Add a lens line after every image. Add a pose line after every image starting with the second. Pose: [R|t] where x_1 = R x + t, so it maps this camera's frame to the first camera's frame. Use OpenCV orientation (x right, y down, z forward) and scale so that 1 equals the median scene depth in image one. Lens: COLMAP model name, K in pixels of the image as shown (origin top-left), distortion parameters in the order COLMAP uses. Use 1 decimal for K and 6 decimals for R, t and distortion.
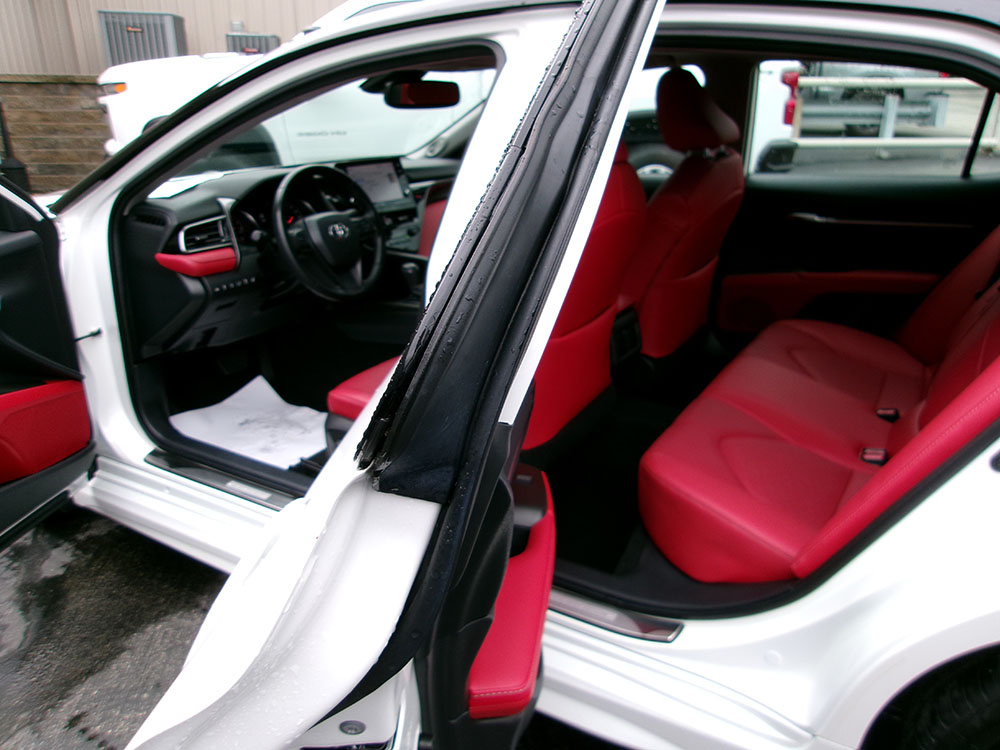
lens RADIAL K [[785.3, 0, 505.4], [0, 785.3, 377.0], [0, 0, 1]] dist [-0.046024, 0.073961]
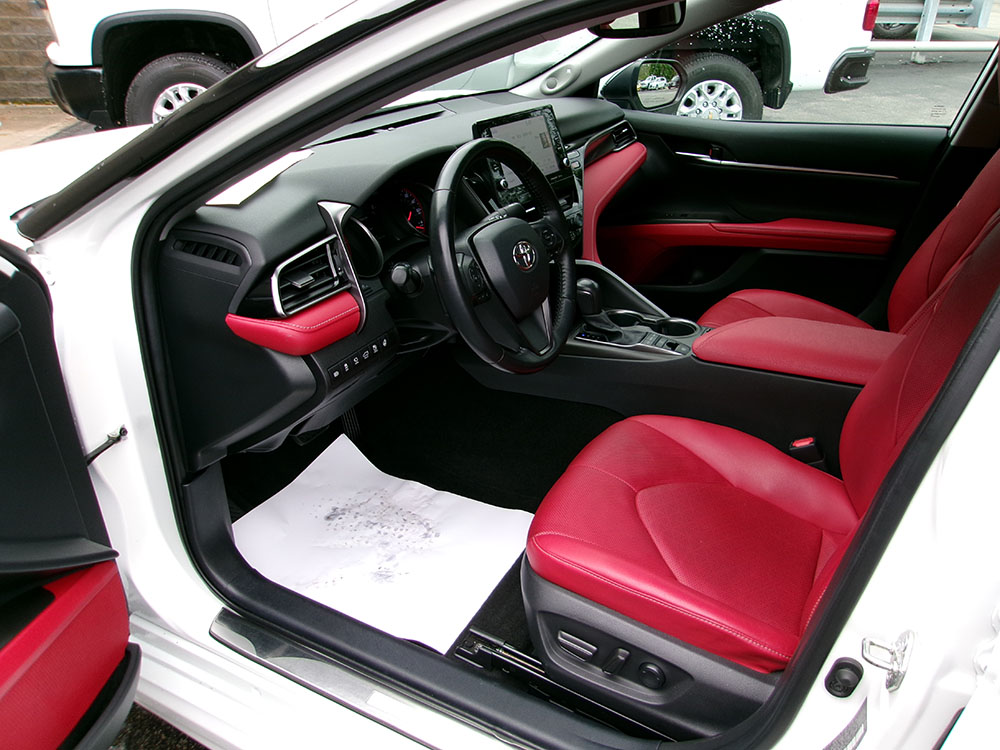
lens RADIAL K [[785.3, 0, 505.4], [0, 785.3, 377.0], [0, 0, 1]] dist [-0.046024, 0.073961]
pose [[0.998628, -0.016071, 0.049841, -0.264145], [0.010006, 0.992768, 0.119629, -0.169744], [-0.051403, -0.118966, 0.991567, 0.411749]]
